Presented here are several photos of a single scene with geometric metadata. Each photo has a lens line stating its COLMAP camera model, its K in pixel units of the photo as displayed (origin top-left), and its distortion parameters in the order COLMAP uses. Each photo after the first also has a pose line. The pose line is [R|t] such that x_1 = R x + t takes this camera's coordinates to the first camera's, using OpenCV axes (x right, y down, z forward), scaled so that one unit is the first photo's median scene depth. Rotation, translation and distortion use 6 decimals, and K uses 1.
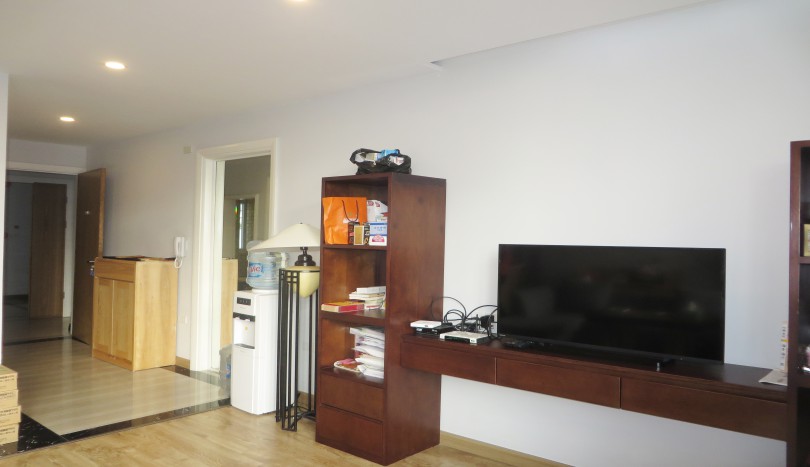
lens RADIAL K [[609.6, 0, 405.5], [0, 609.6, 230.1], [0, 0, 1]] dist [-0.012595, -0.001960]
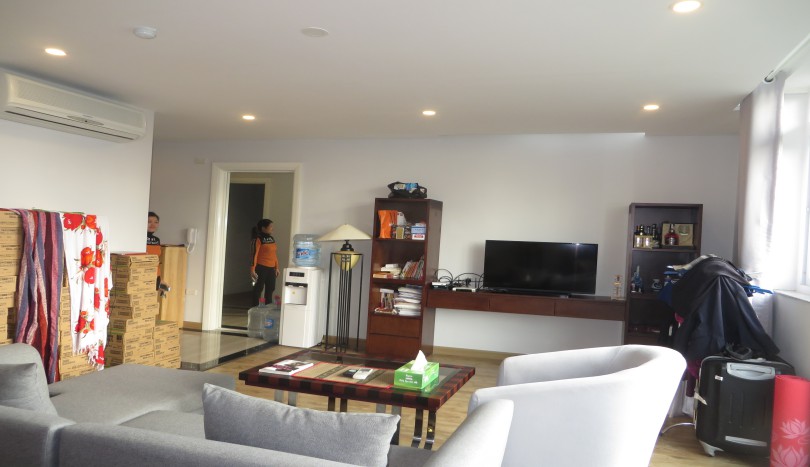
lens RADIAL K [[609.6, 0, 405.5], [0, 609.6, 230.1], [0, 0, 1]] dist [-0.012595, -0.001960]
pose [[0.925455, 0.017046, 0.378475, -0.666312], [-0.025222, 0.999543, 0.016656, -0.027600], [-0.378018, -0.024960, 0.925462, -0.557681]]
